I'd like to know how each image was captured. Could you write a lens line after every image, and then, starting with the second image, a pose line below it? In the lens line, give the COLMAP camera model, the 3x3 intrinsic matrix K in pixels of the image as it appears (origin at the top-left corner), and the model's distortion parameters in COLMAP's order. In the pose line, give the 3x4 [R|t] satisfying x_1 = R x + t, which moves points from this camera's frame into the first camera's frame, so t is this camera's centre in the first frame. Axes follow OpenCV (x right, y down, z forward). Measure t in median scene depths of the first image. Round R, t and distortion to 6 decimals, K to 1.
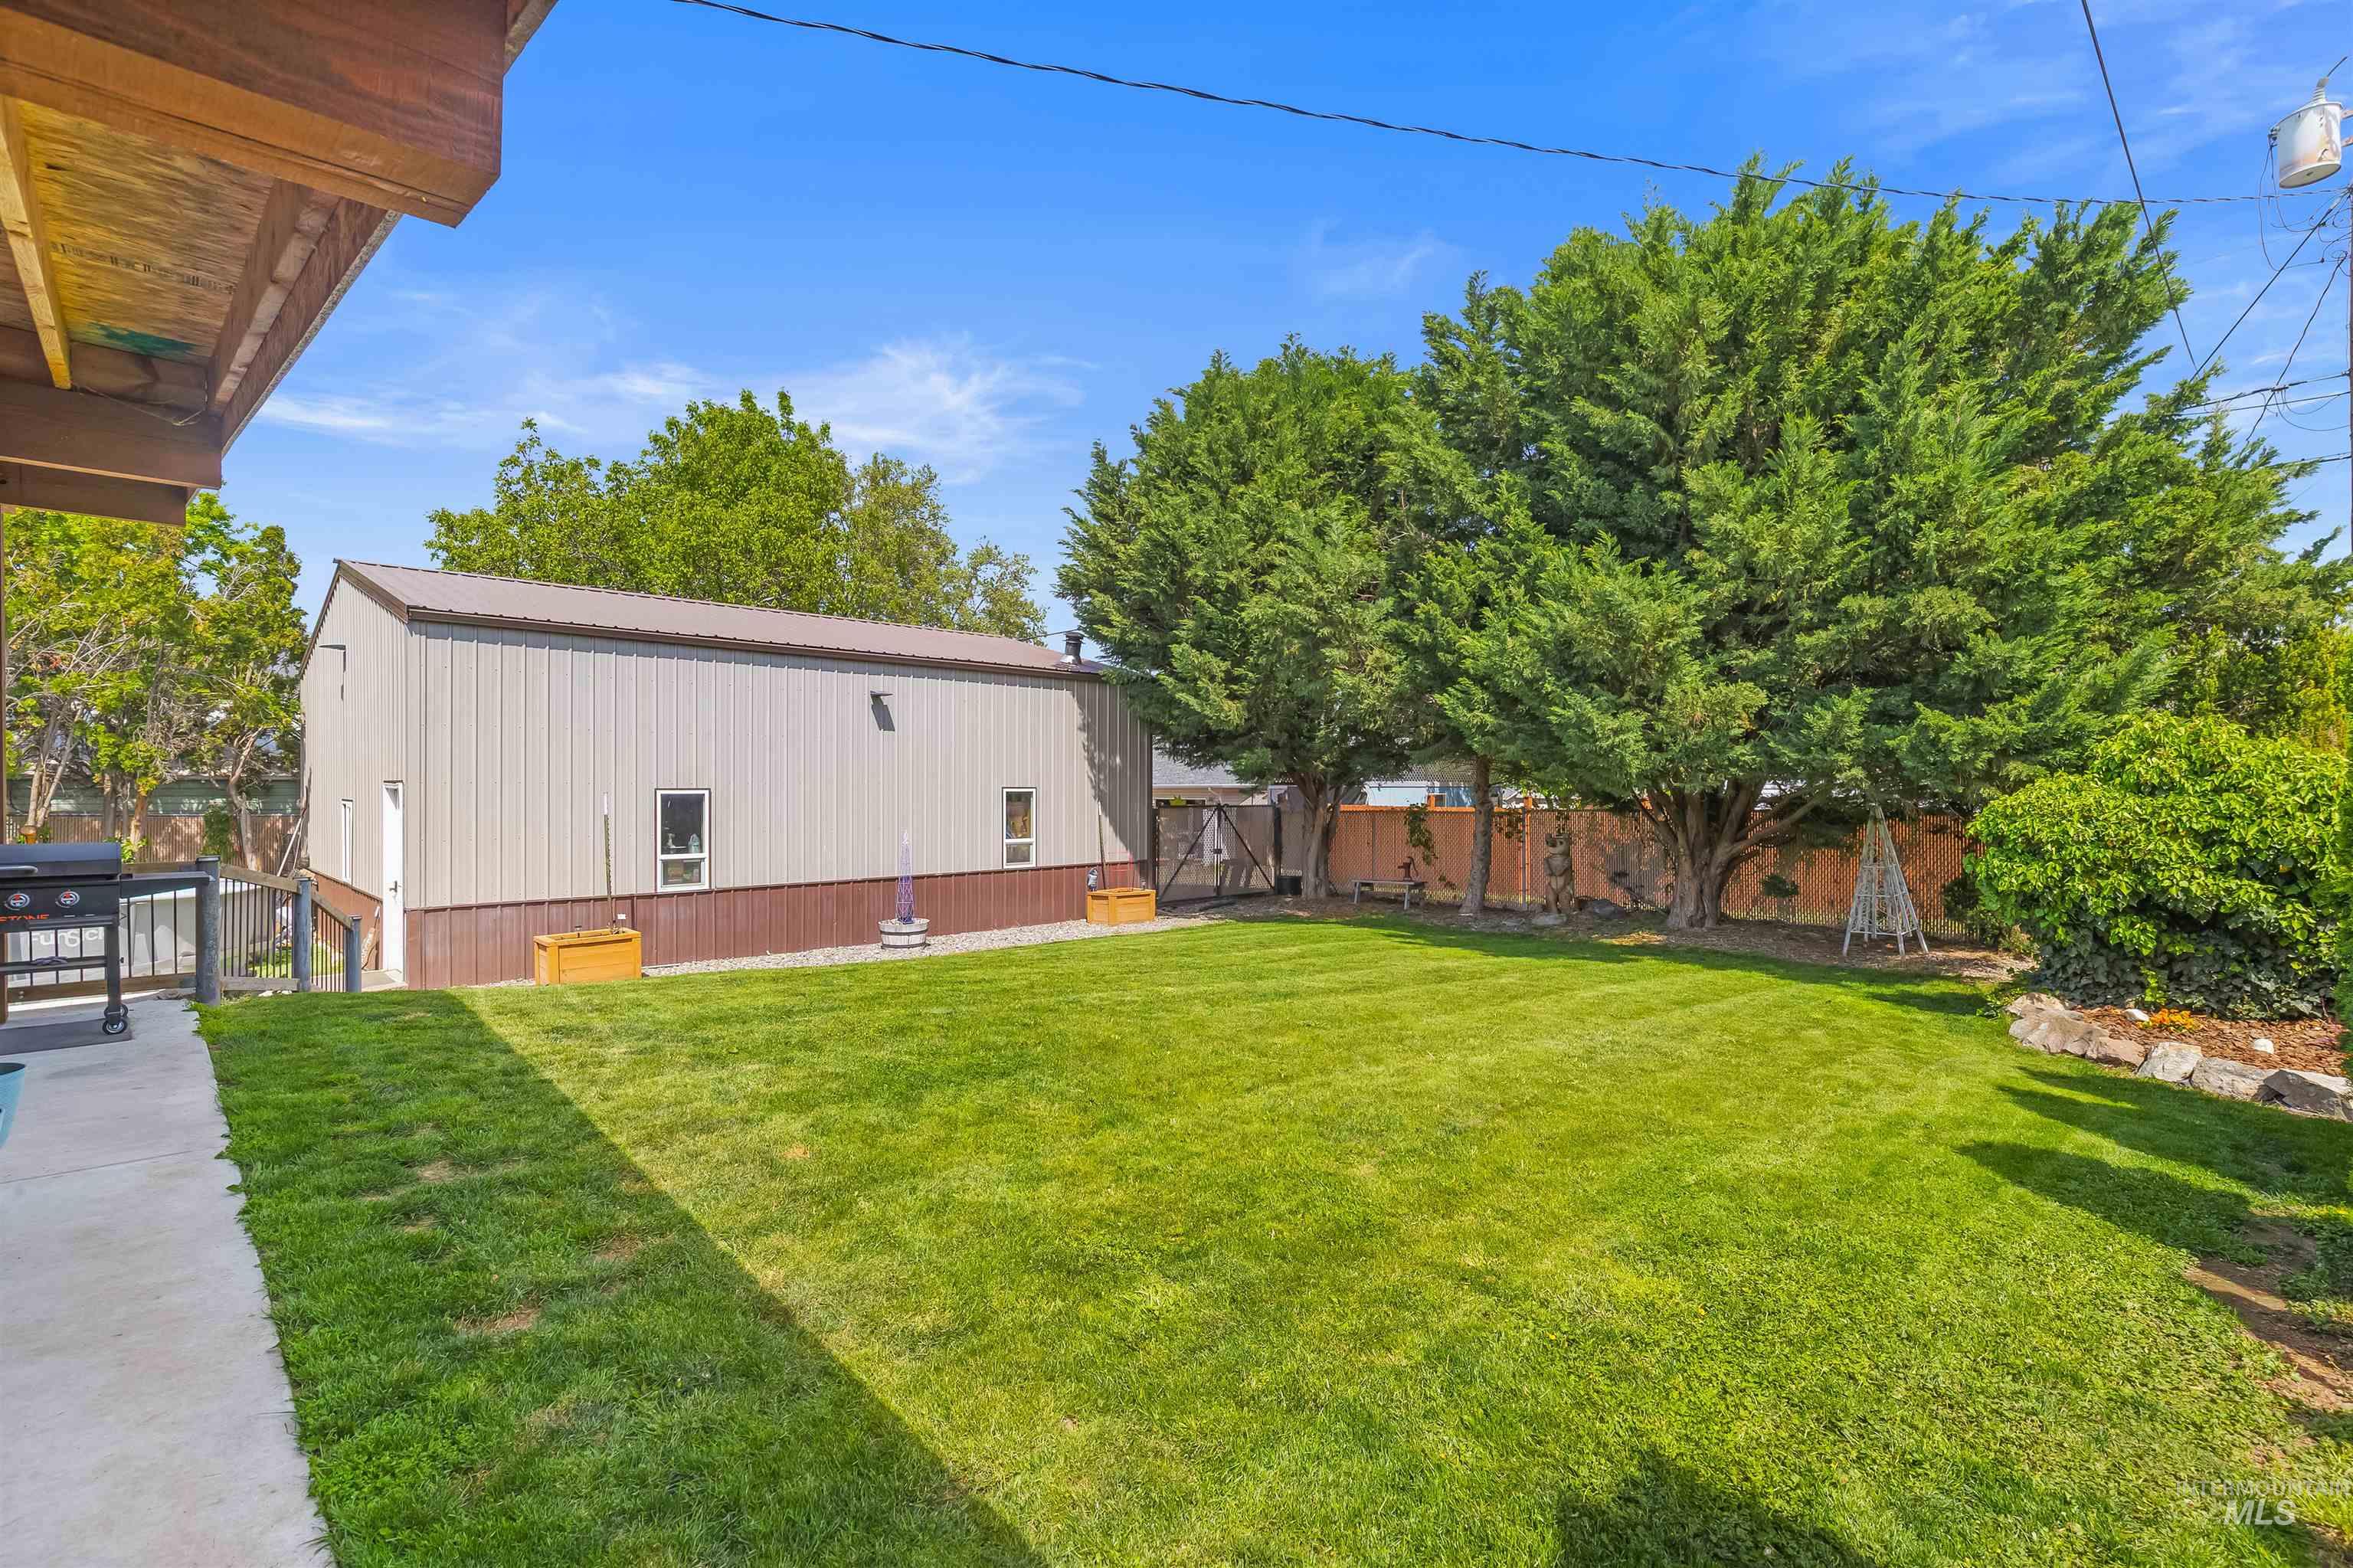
lens RADIAL K [[1092.1, 0, 1167.6], [0, 1092.1, 790.5], [0, 0, 1]] dist [-0.004940, 0.002109]
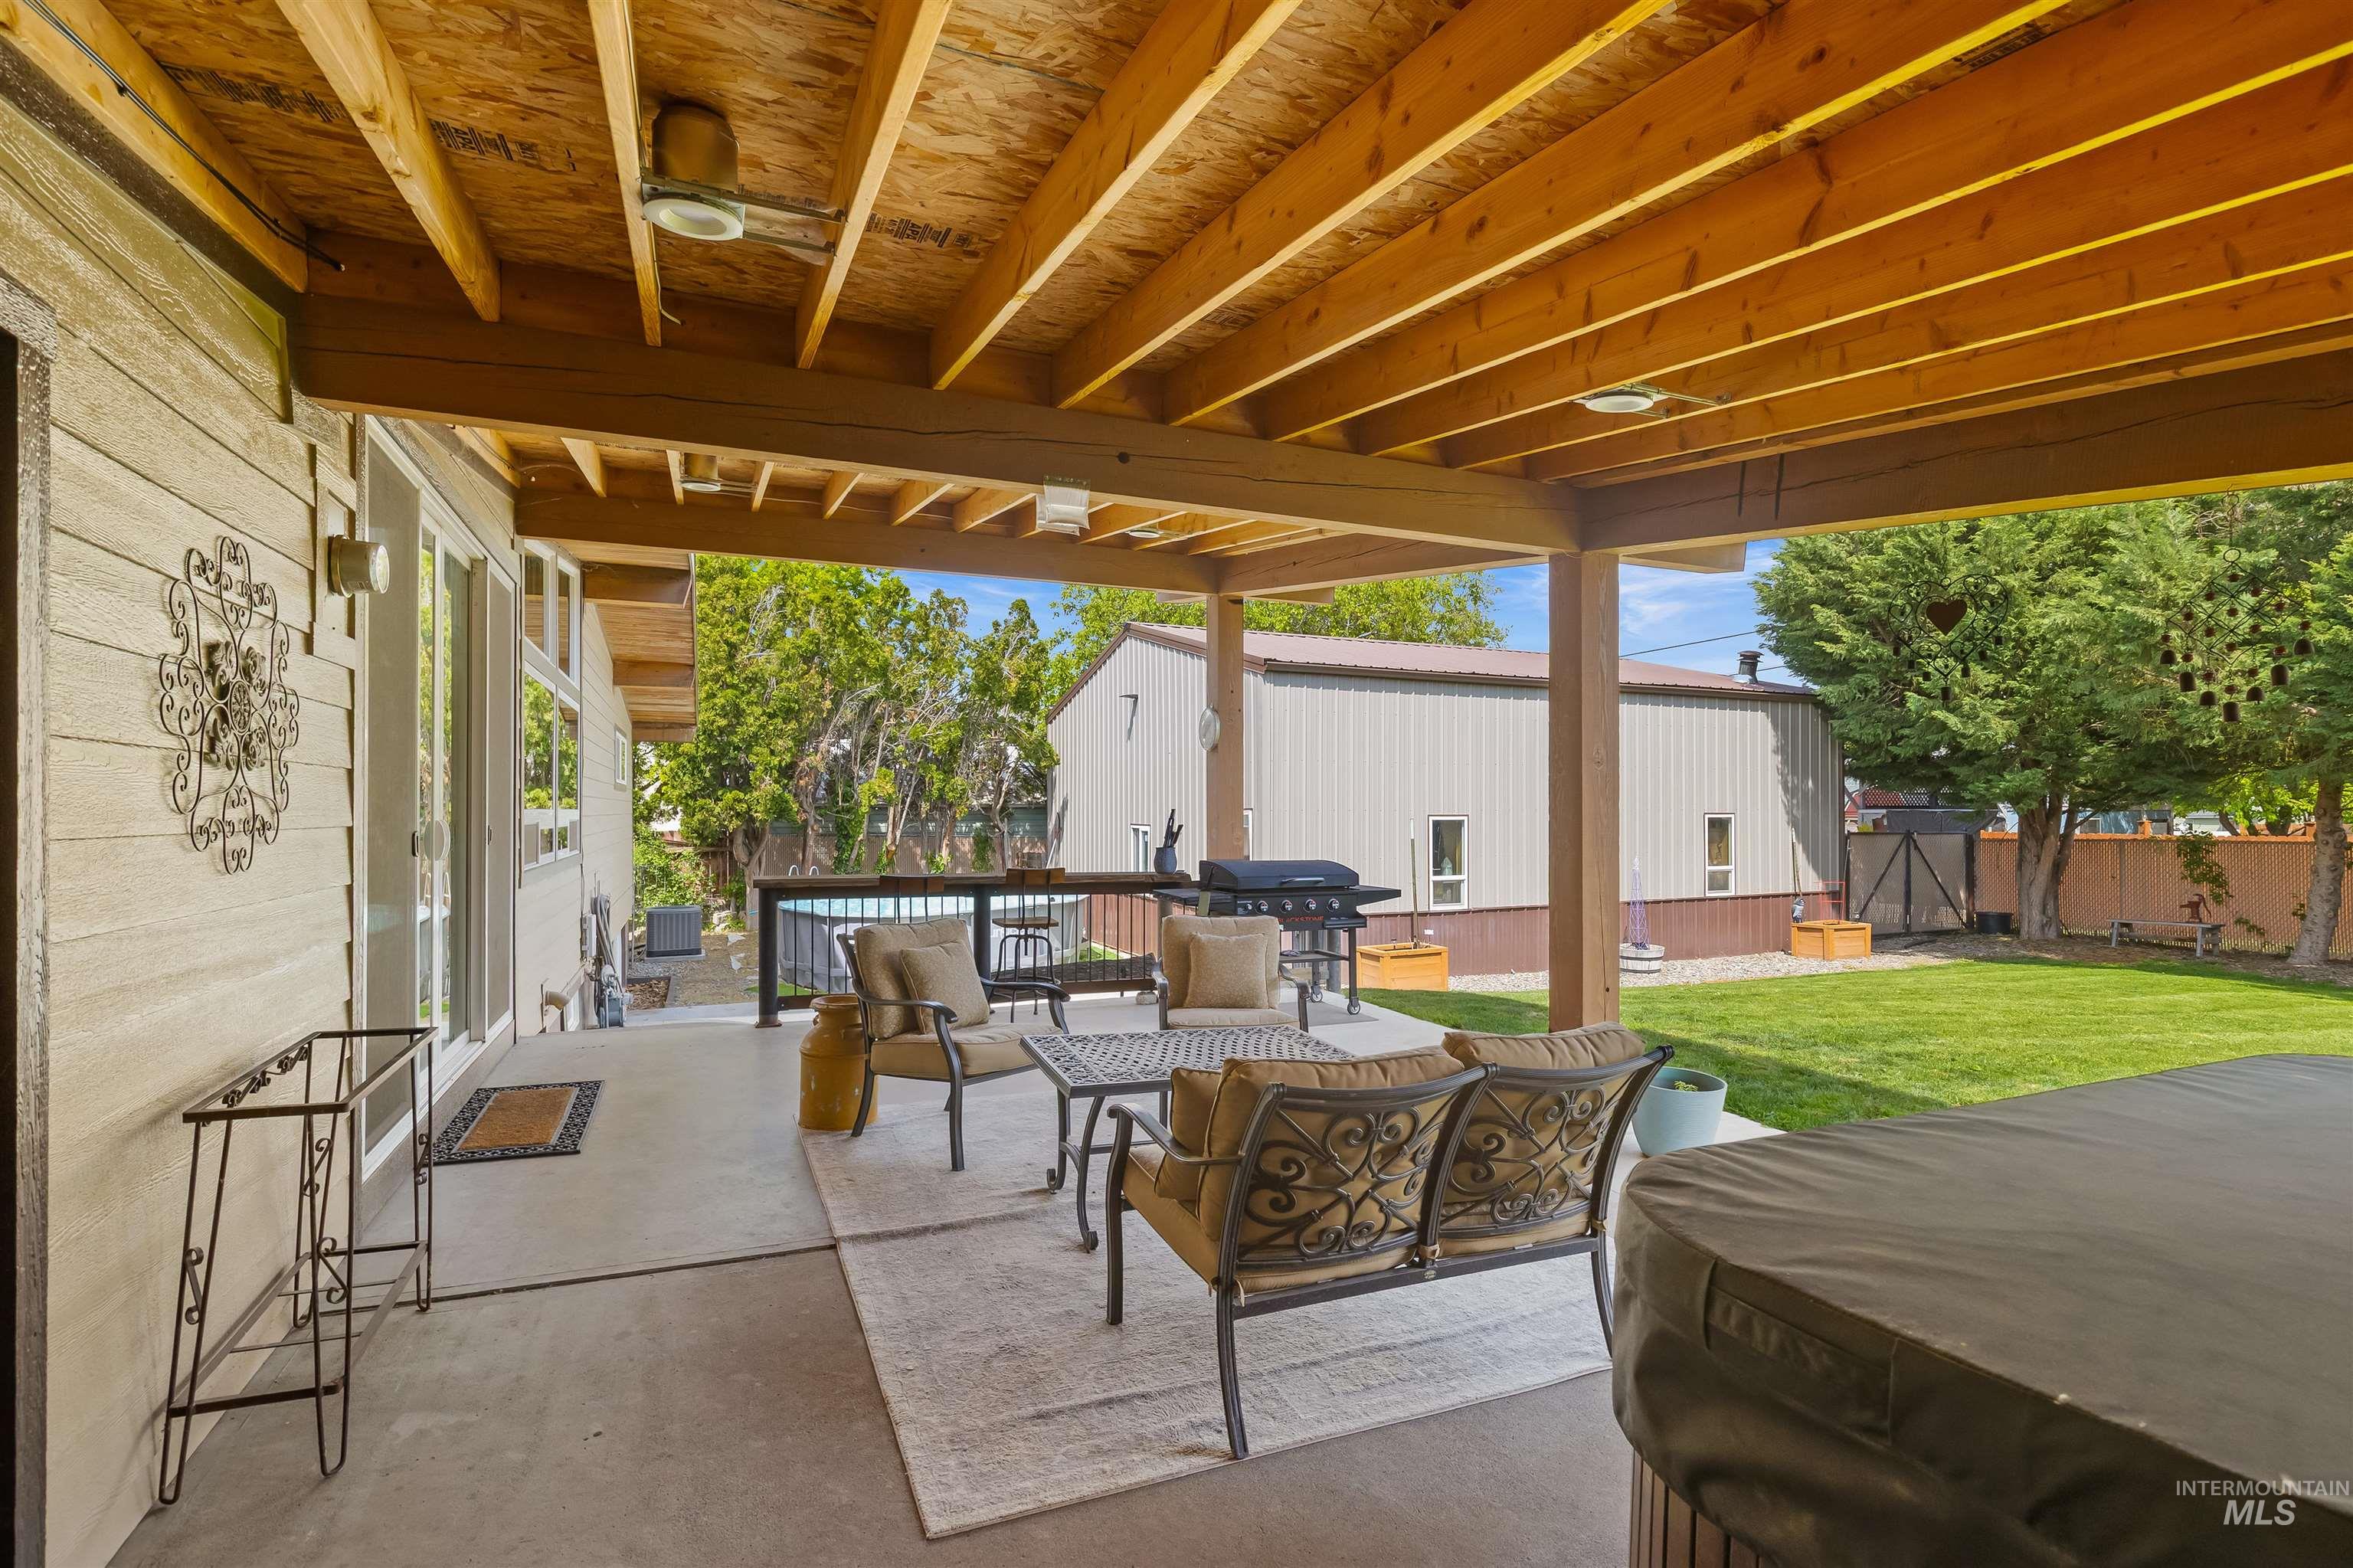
lens RADIAL K [[1092.1, 0, 1169.1], [0, 1092.1, 785.2], [0, 0, 1]] dist [-0.004940, 0.002109]
pose [[0.933926, -0.009849, -0.357331, -0.239408], [0.000110, 0.999628, -0.027264, -0.001125], [0.357467, 0.025423, 0.933580, -0.079519]]
